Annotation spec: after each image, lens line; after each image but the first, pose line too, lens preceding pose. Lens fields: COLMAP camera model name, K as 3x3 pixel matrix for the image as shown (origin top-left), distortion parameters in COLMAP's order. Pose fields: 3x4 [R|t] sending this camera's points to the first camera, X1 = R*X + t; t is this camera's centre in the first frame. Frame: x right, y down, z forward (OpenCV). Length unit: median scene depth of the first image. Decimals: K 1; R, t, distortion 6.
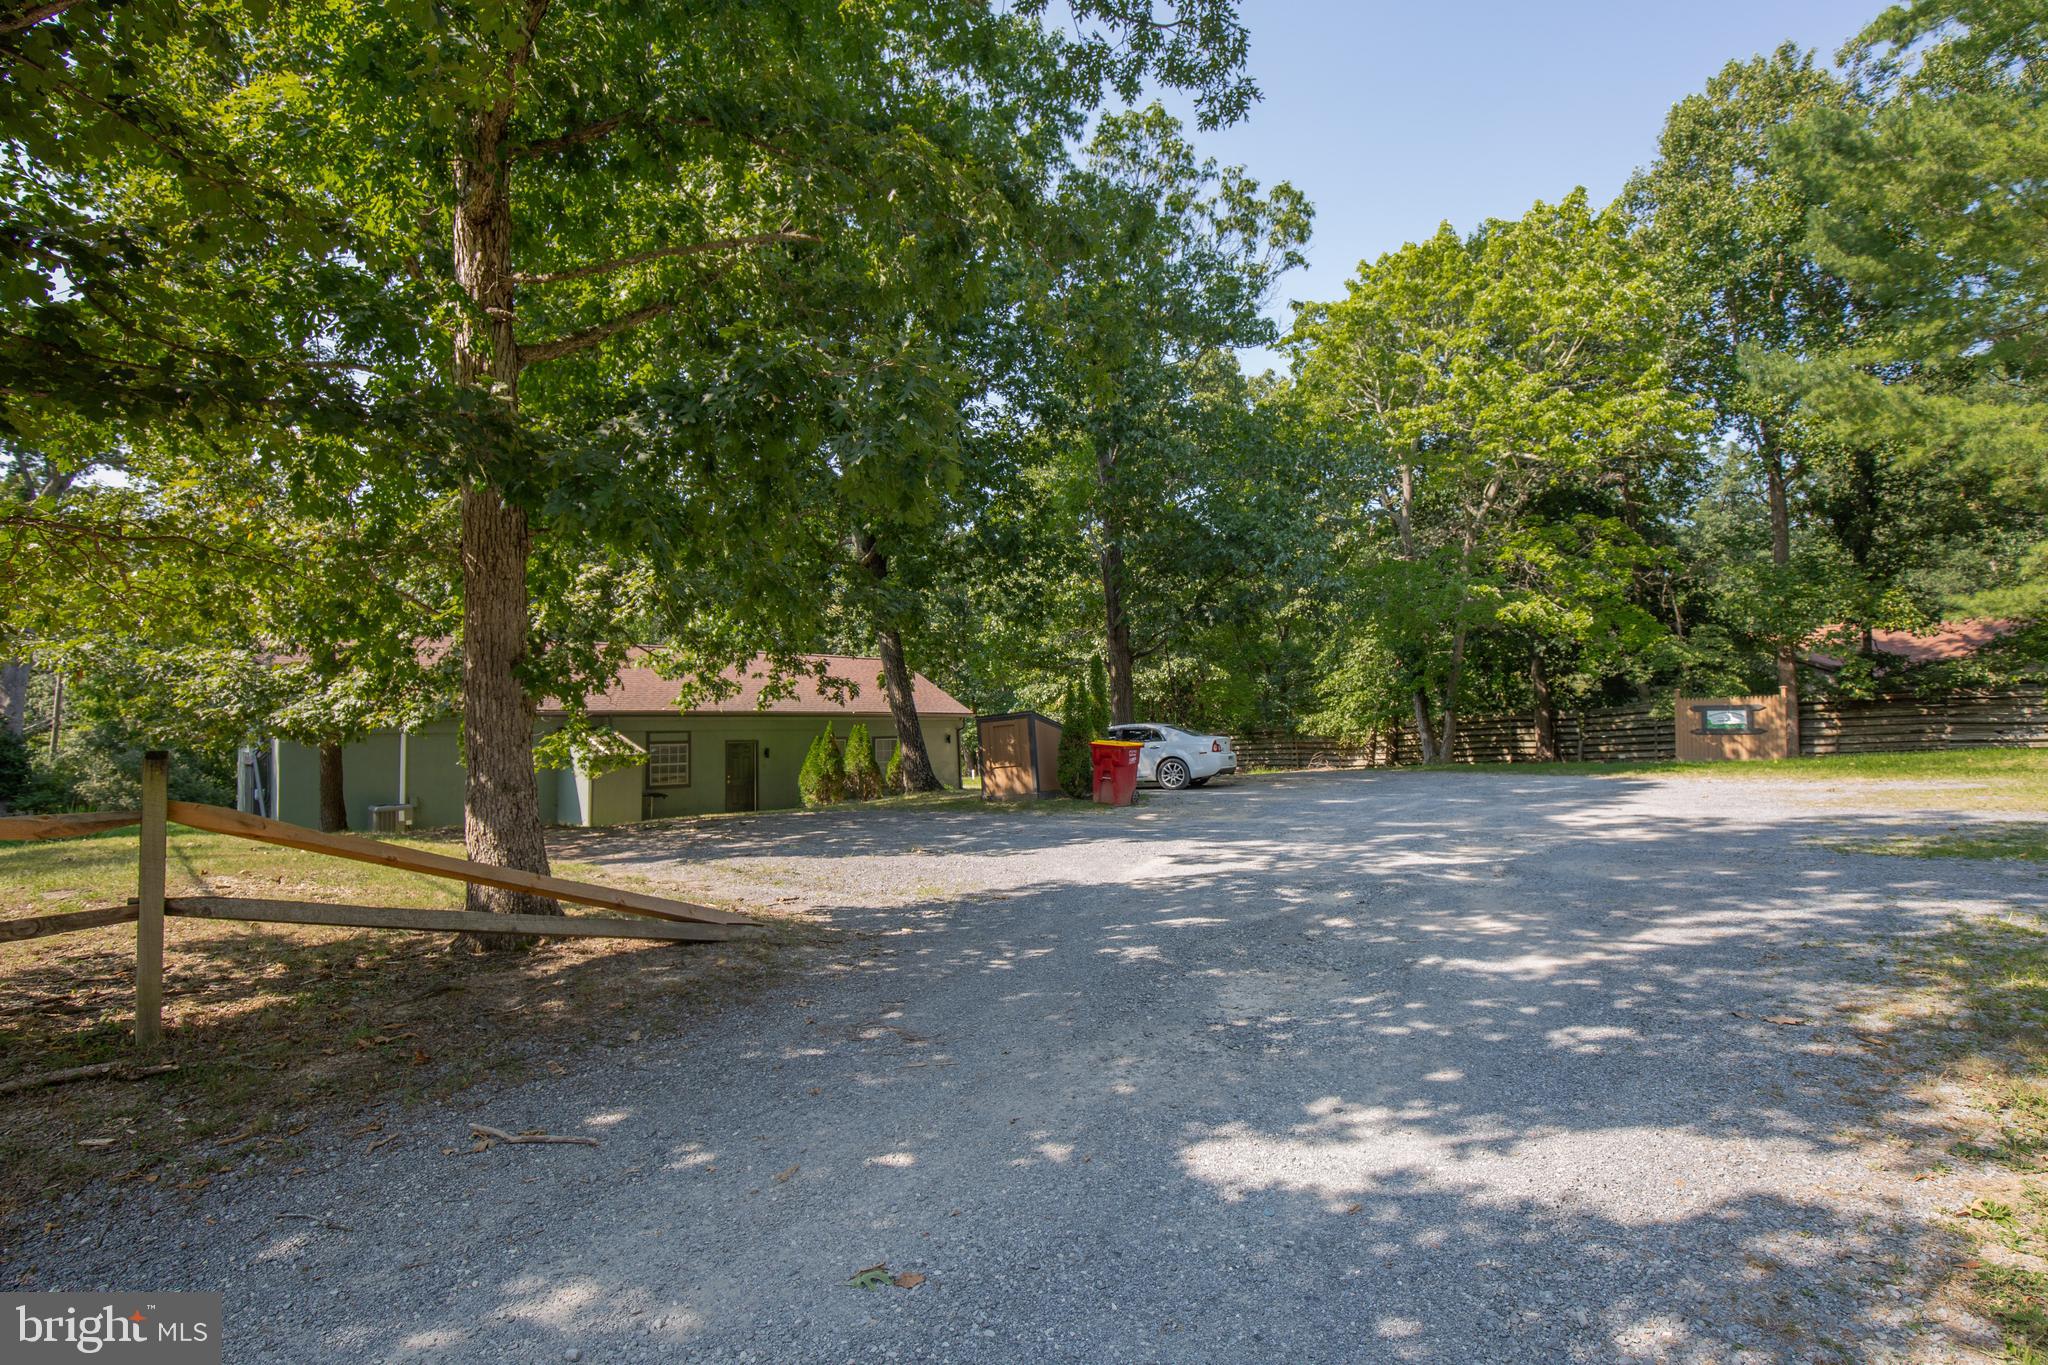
lens RADIAL K [[957.2, 0, 1042.9], [0, 957.2, 677.4], [0, 0, 1]] dist [-0.017210, 0.000149]
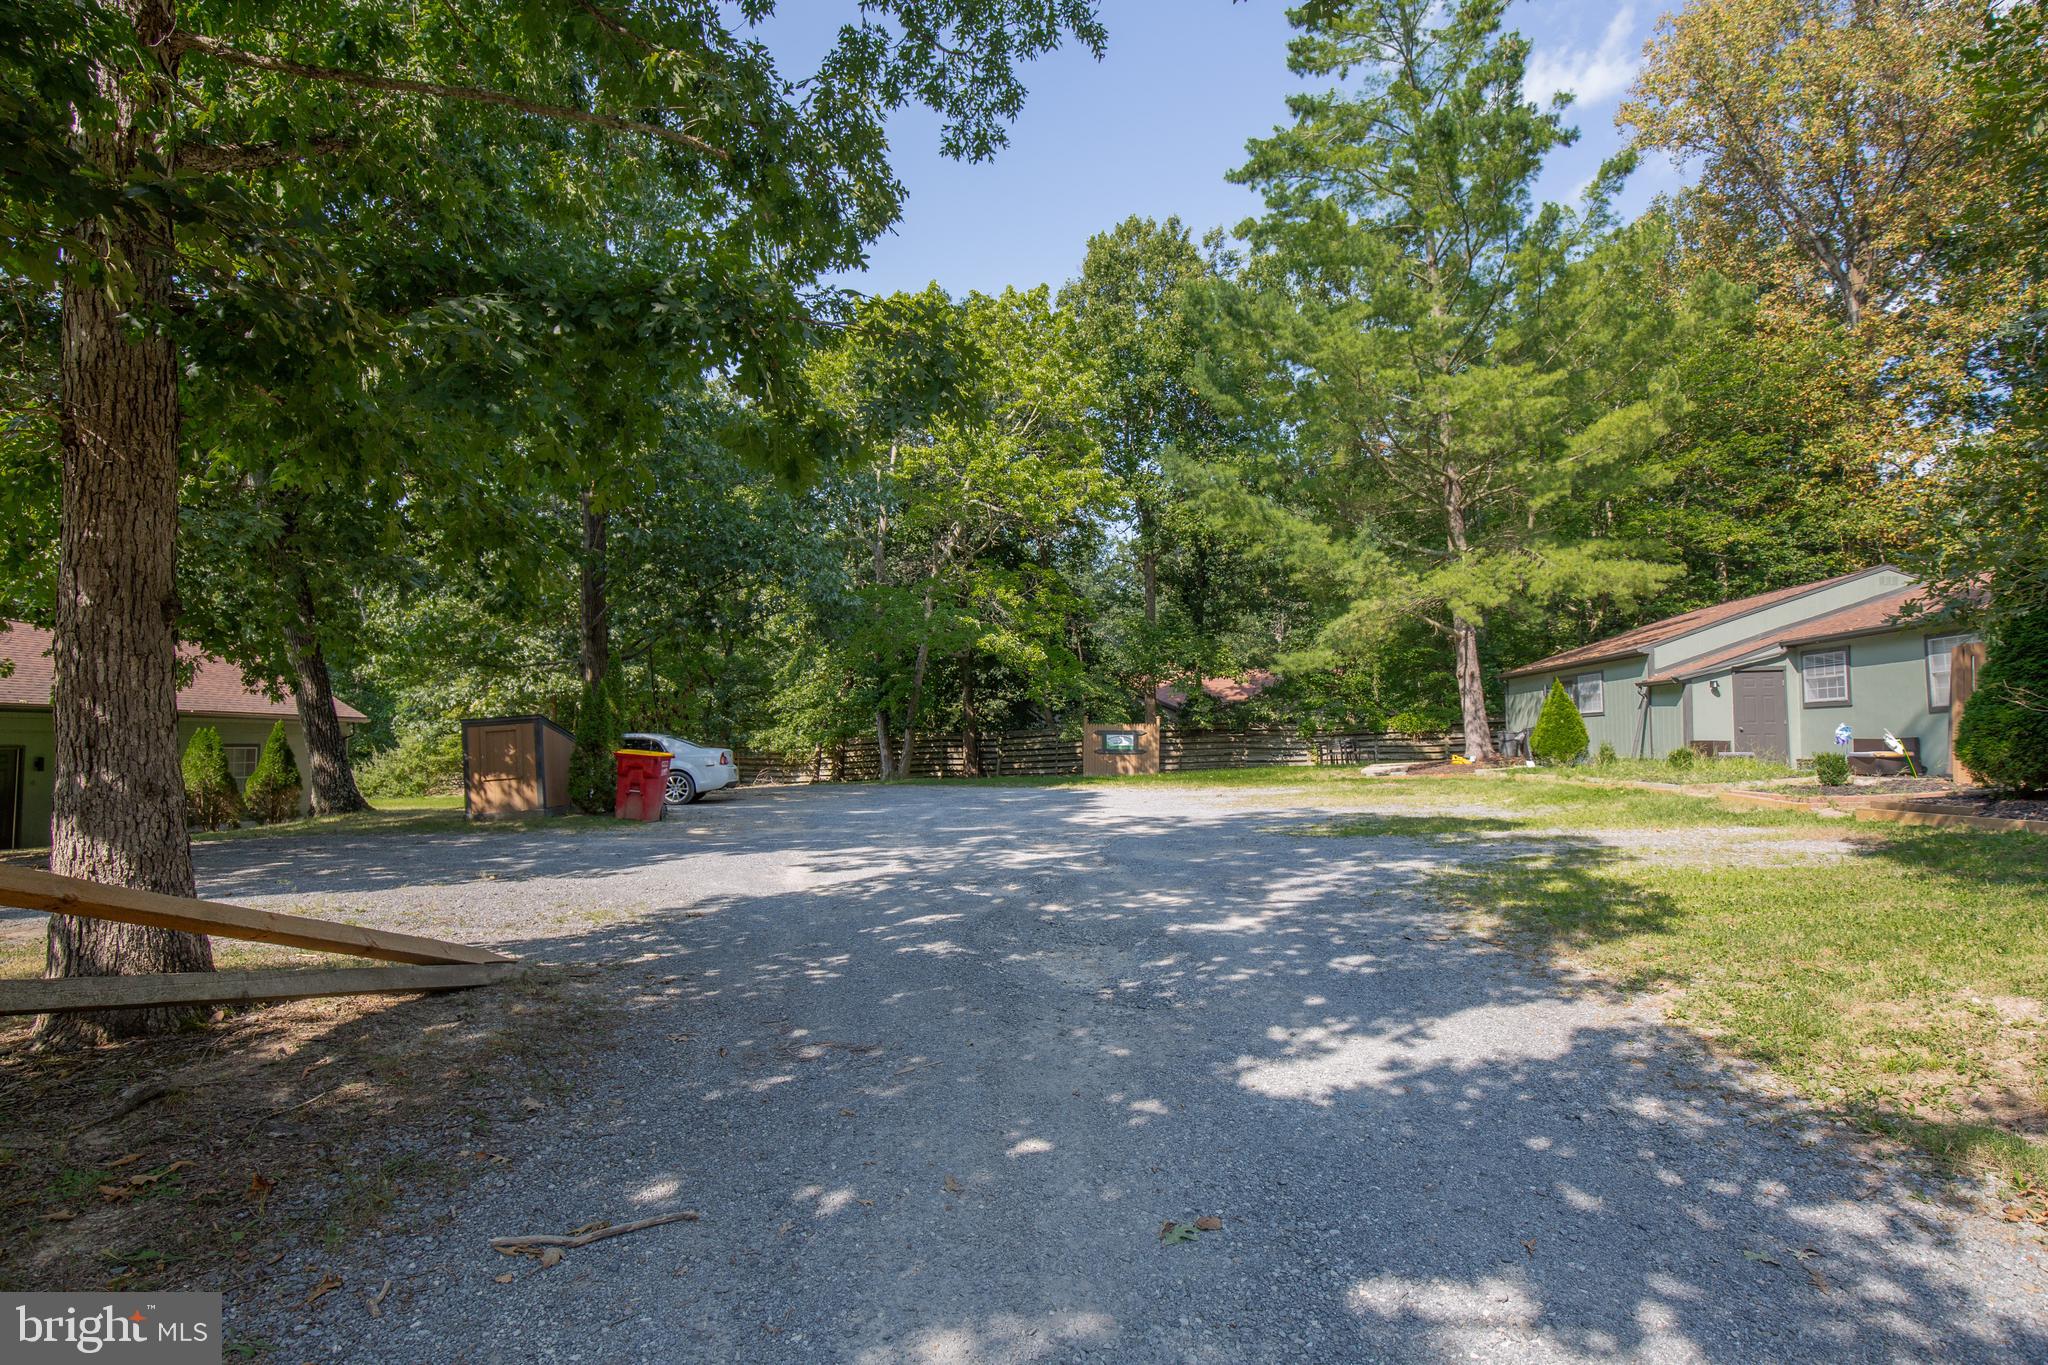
lens RADIAL K [[969.3, 0, 1020.7], [0, 969.3, 692.2], [0, 0, 1]] dist [-0.025978, -0.000150]
pose [[0.826748, 0.046844, 0.560619, -0.108744], [-0.044890, 0.998843, -0.017262, 0.007616], [-0.560779, -0.010895, 0.827894, 0.026174]]
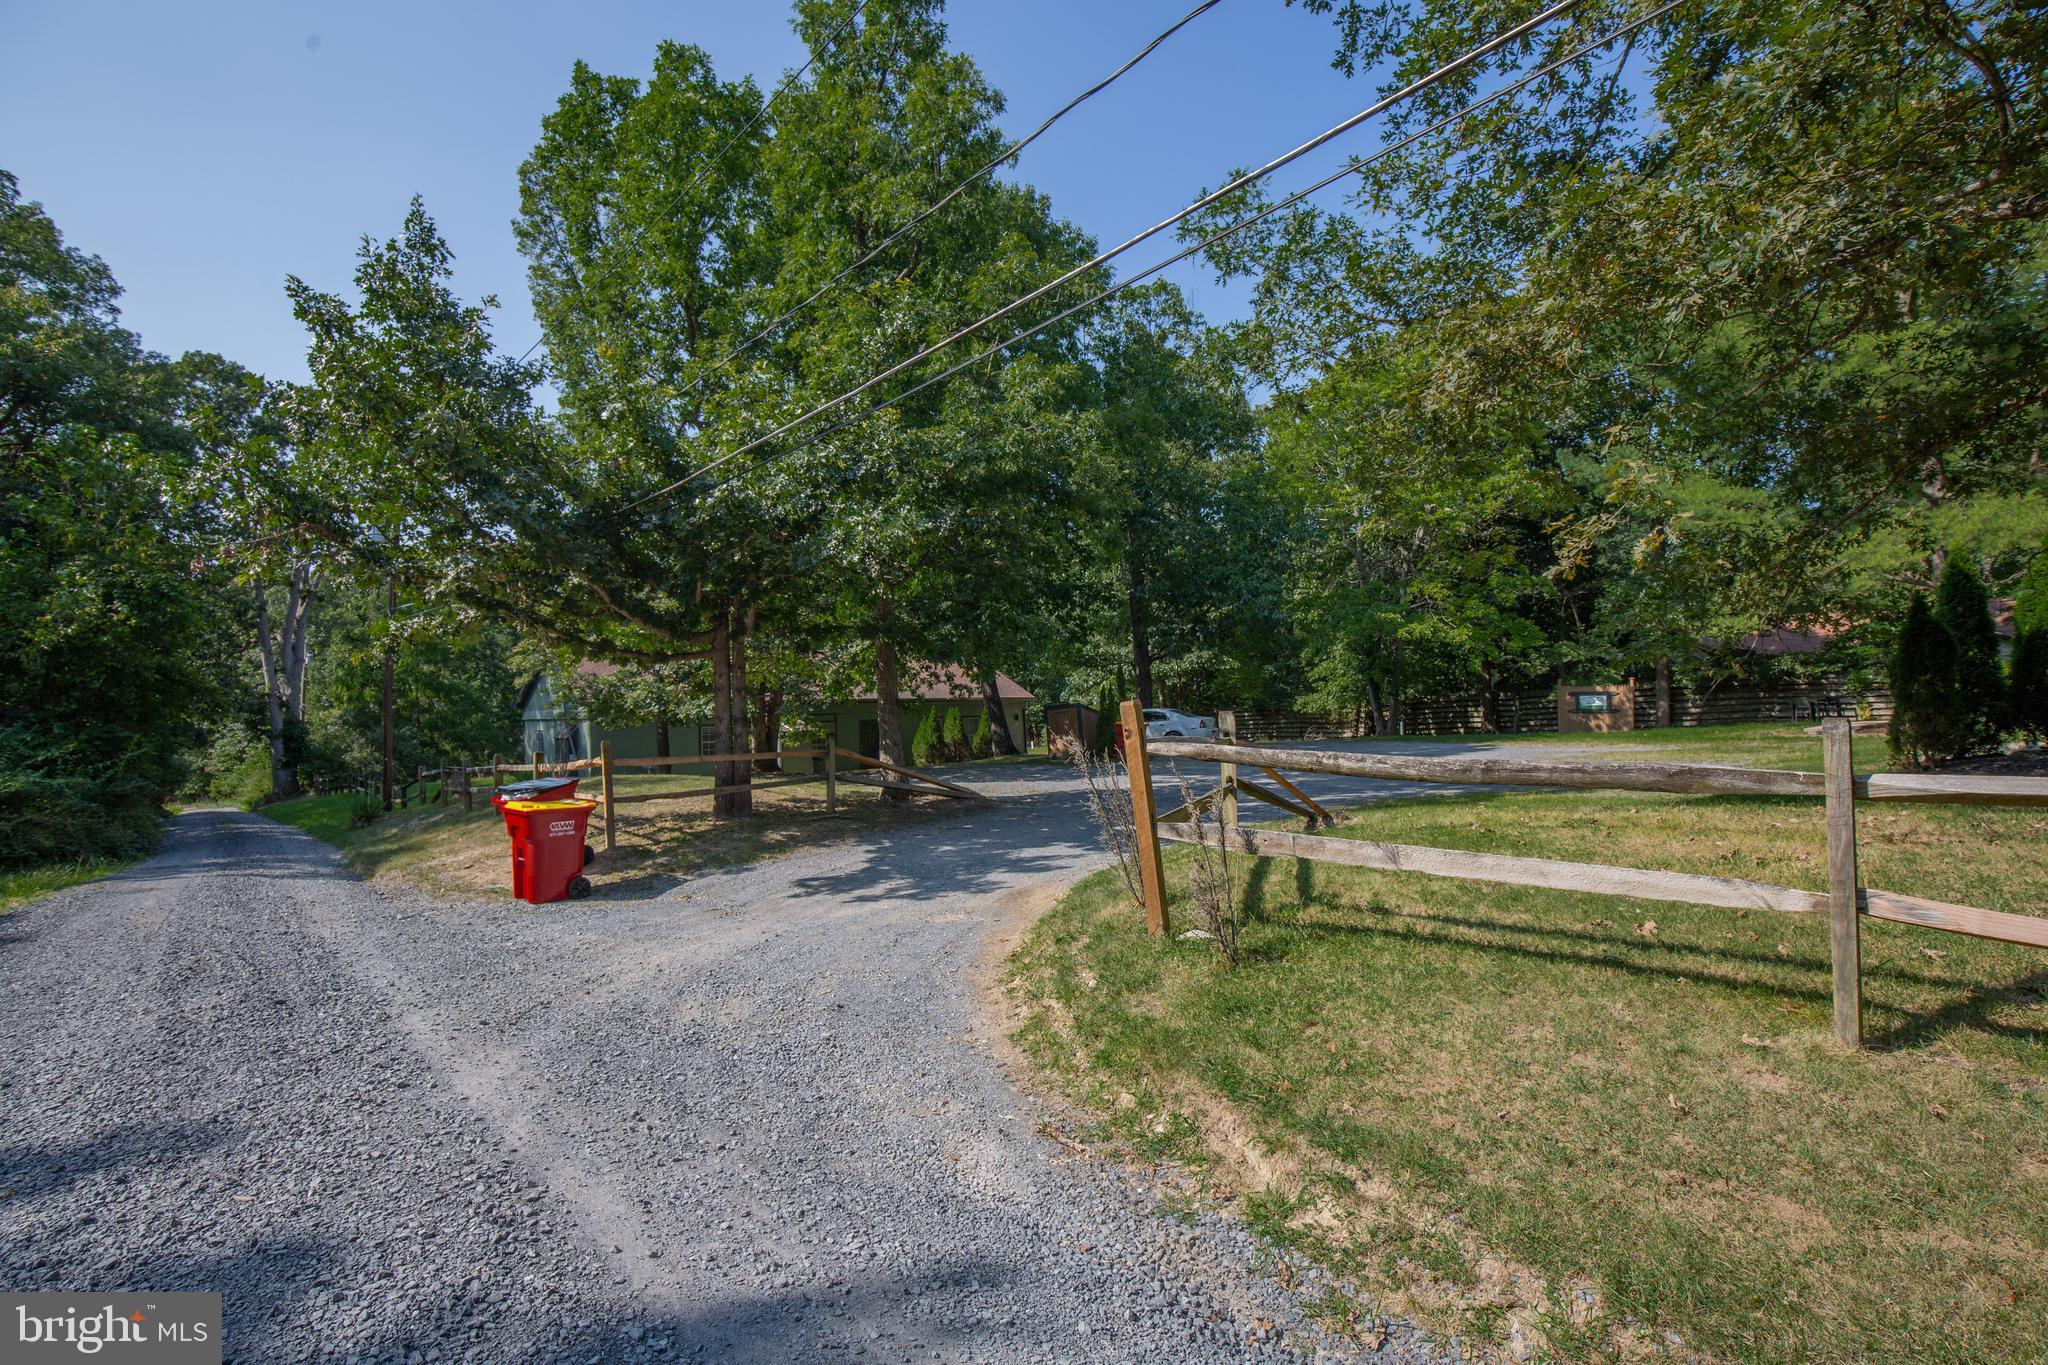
lens RADIAL K [[942.5, 0, 1024.0], [0, 942.5, 682.5], [0, 0, 1]] dist [-0.002500, 0.000173]
pose [[0.997260, -0.007144, -0.073634, 0.009890], [0.009570, 0.999421, 0.032644, -0.038662], [0.073358, -0.033259, 0.996751, -0.434954]]
